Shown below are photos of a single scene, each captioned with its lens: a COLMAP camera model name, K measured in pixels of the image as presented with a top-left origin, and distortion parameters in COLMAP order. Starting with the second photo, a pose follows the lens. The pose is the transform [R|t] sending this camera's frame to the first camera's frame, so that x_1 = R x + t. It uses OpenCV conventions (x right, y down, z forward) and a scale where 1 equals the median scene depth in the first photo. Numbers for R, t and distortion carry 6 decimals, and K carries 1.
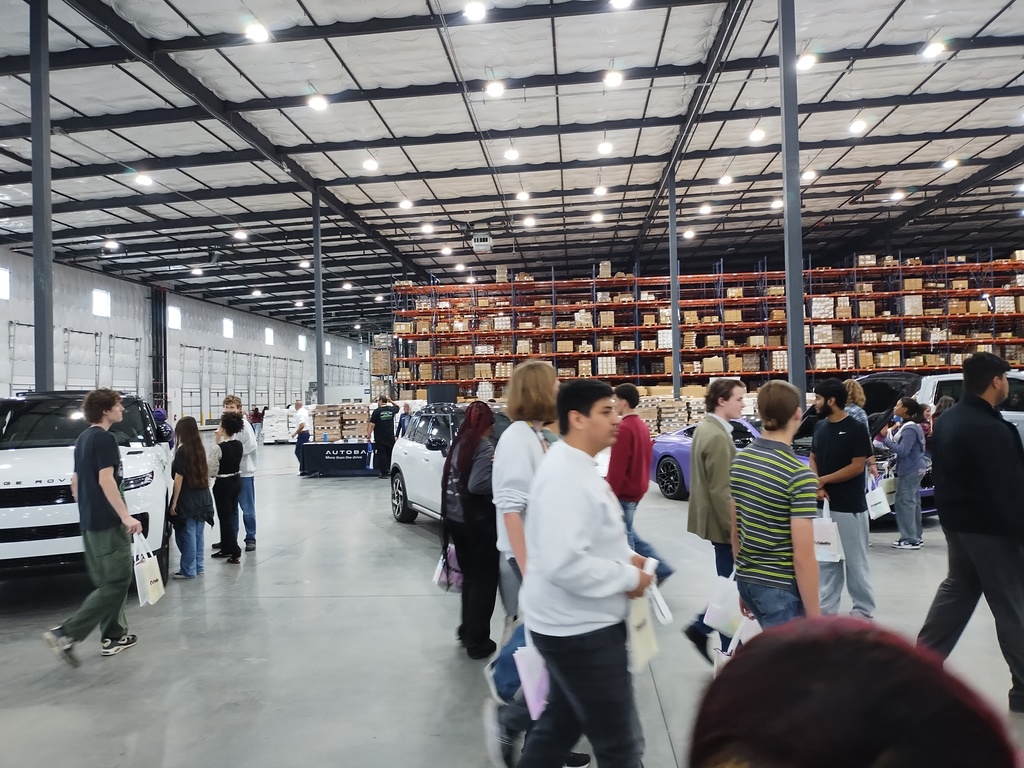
lens RADIAL K [[760.6, 0, 506.4], [0, 760.6, 391.7], [0, 0, 1]] dist [0.053836, -0.063992]
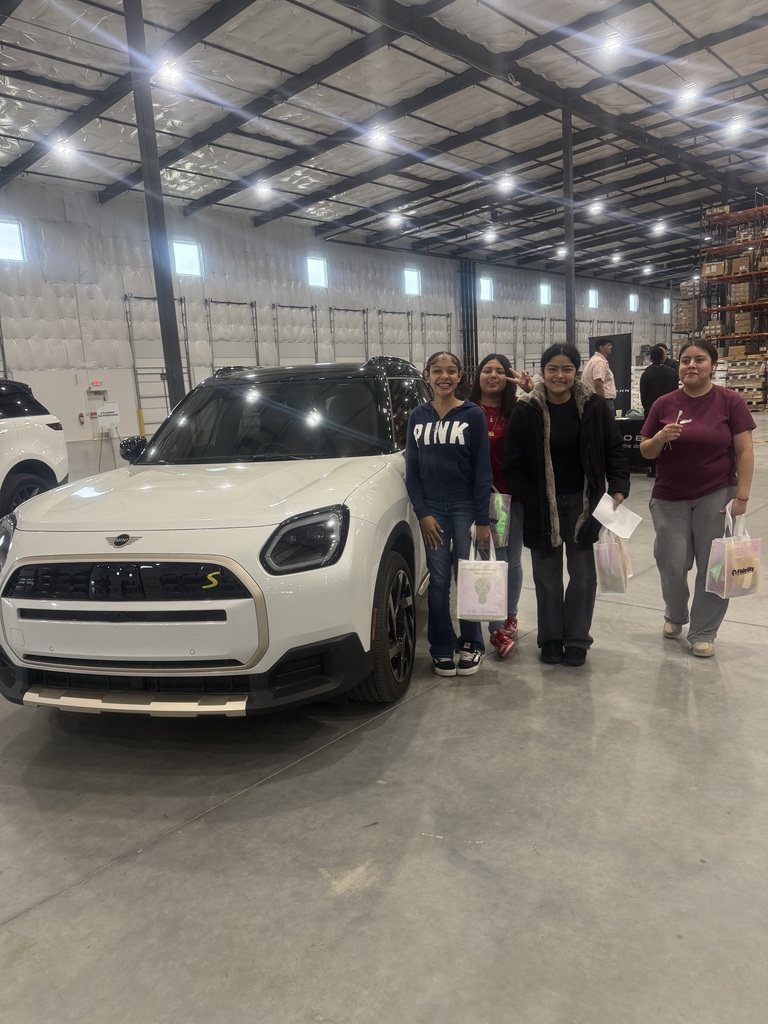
lens RADIAL K [[726.4, 0, 387.4], [0, 726.4, 515.8], [0, 0, 1]] dist [0.019737, -0.024565]
pose [[0.803580, 0.074320, -0.590539, 0.064097], [0.052026, 0.979605, 0.194079, 0.004733], [0.592919, -0.186682, 0.783324, 0.138528]]
